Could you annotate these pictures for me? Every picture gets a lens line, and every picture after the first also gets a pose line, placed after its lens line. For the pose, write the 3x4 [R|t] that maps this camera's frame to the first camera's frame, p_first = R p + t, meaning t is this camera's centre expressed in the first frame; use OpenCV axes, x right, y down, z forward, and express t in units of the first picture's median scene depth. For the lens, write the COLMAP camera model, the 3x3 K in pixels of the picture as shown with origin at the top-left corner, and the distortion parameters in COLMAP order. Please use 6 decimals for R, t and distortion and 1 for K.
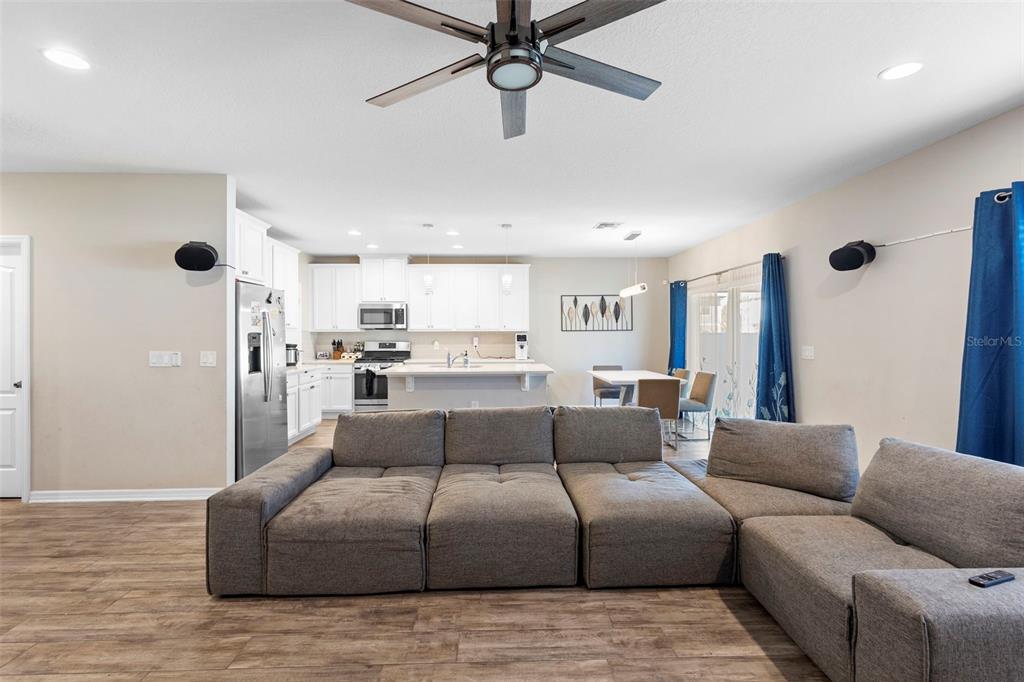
lens RADIAL K [[469.5, 0, 507.3], [0, 469.5, 336.5], [0, 0, 1]] dist [0.008082, -0.000095]
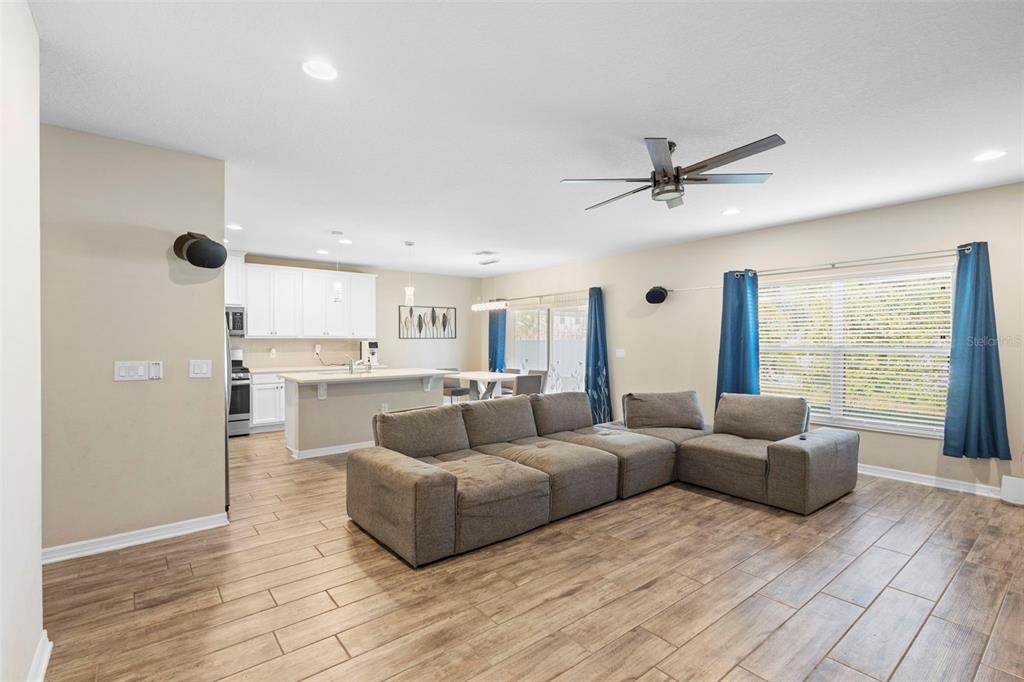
lens RADIAL K [[469.5, 0, 507.8], [0, 469.5, 342.2], [0, 0, 1]] dist [0.008082, -0.000095]
pose [[0.802638, 0.000347, 0.596466, -0.479713], [0.002255, 0.999991, -0.003616, 0.001960], [-0.596462, 0.004247, 0.802630, -0.023837]]
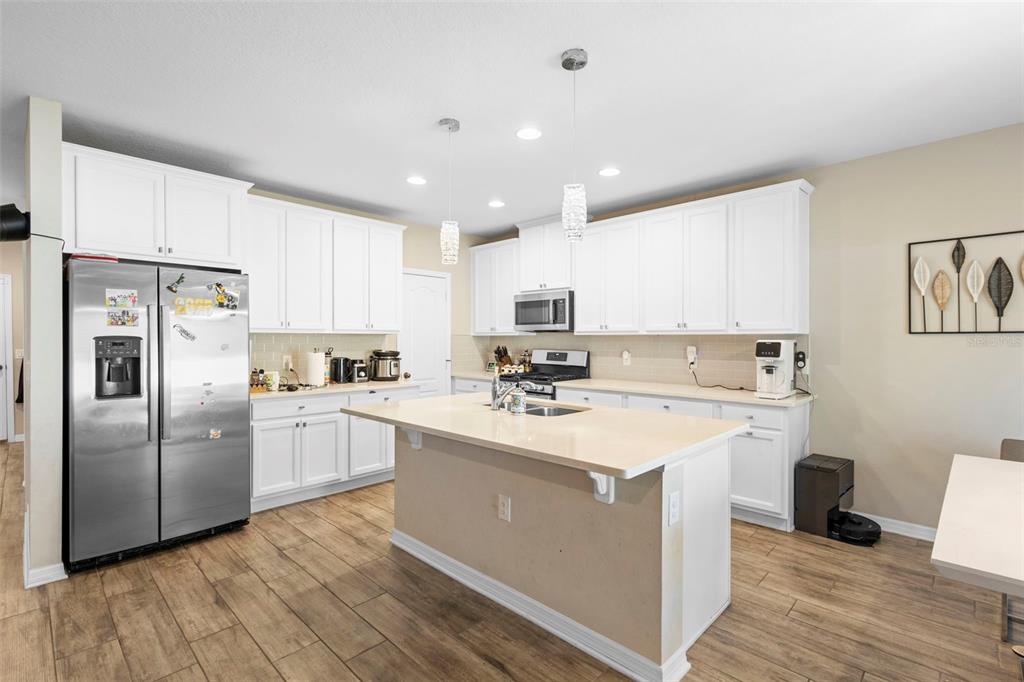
lens RADIAL K [[469.5, 0, 514.2], [0, 469.5, 337.9], [0, 0, 1]] dist [0.008082, -0.000095]
pose [[0.700804, 0.003048, -0.713347, 0.242269], [-0.007472, 0.999967, -0.003067, -0.005917], [0.713315, 0.007479, 0.700804, 0.708759]]
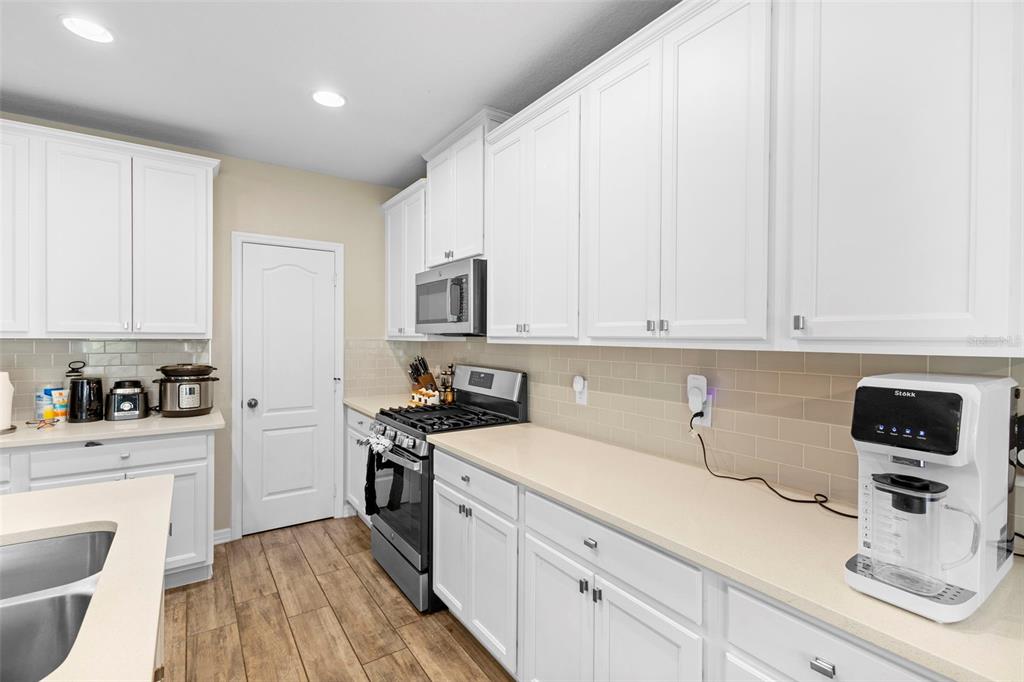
lens RADIAL K [[469.5, 0, 514.5], [0, 469.5, 341.0], [0, 0, 1]] dist [0.008082, -0.000095]
pose [[0.547401, 0.014618, -0.836743, 0.102245], [-0.013969, 0.999868, 0.008330, -0.020818], [0.836754, 0.007128, 0.547532, 1.162953]]
